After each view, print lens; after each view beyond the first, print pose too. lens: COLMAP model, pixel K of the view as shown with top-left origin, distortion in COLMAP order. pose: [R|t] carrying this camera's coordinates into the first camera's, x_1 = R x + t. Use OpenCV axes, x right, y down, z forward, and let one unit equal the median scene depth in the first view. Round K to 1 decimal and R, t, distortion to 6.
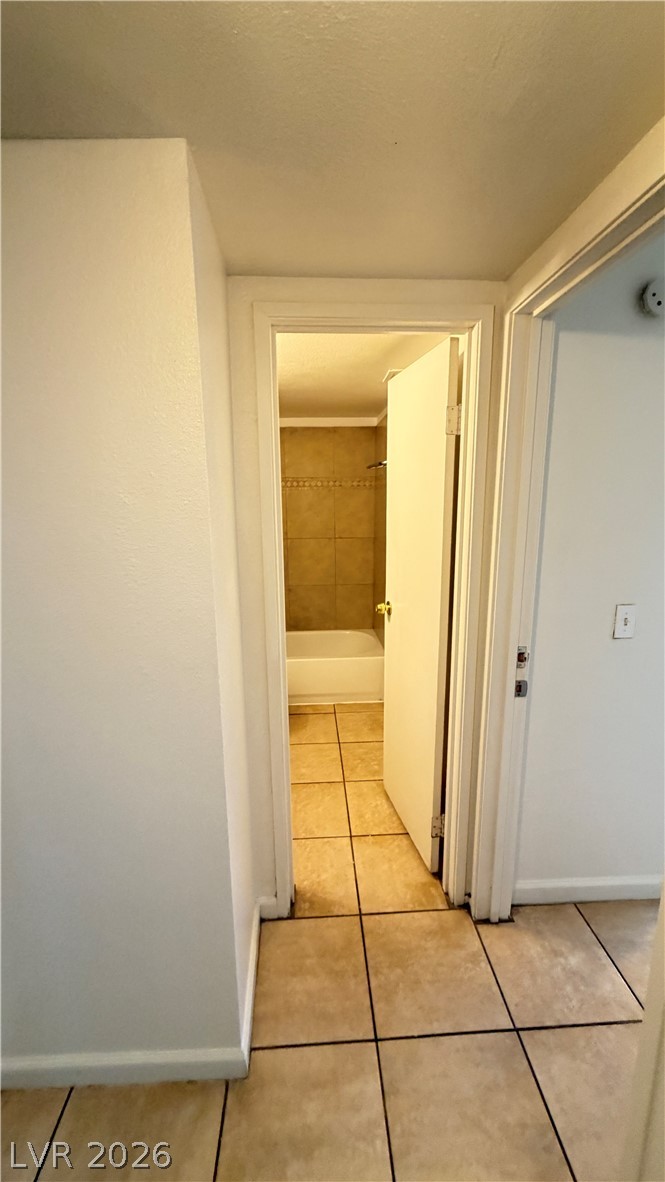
lens RADIAL K [[469.5, 0, 336.7], [0, 469.5, 589.1], [0, 0, 1]] dist [0.000562, -0.000054]
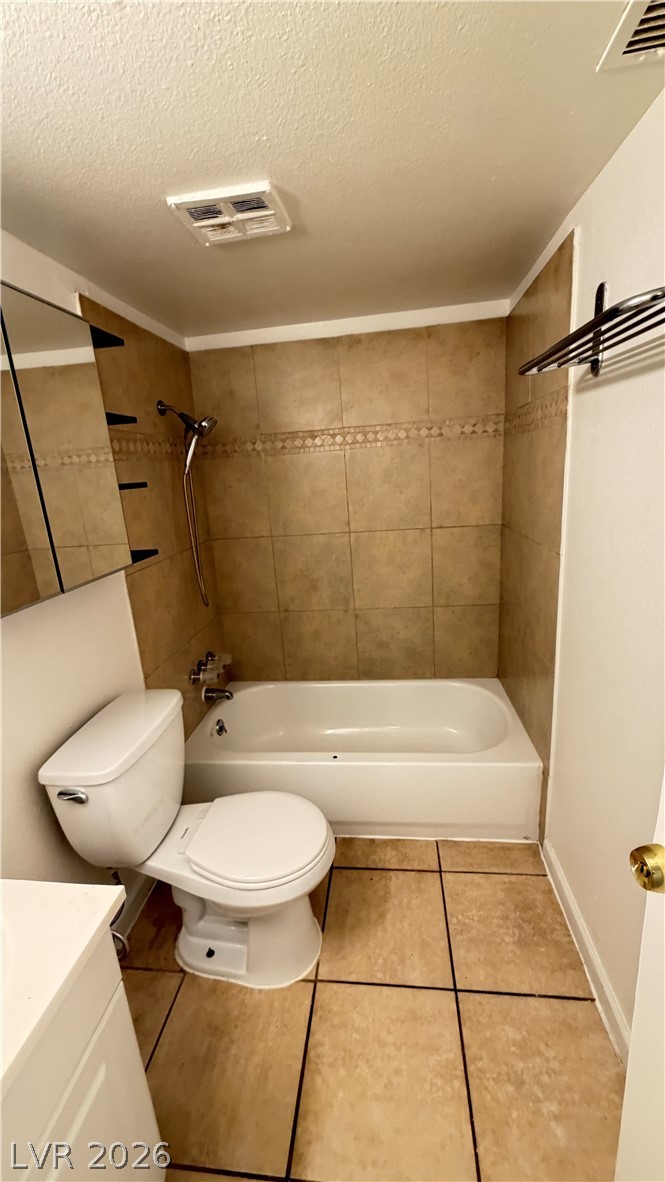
lens RADIAL K [[469.5, 0, 333.6], [0, 469.5, 588.2], [0, 0, 1]] dist [0.000562, -0.000054]
pose [[0.982462, -0.014918, -0.185865, -0.016000], [0.027228, 0.997588, 0.063852, -0.076425], [0.184464, -0.067793, 0.980498, 0.412021]]
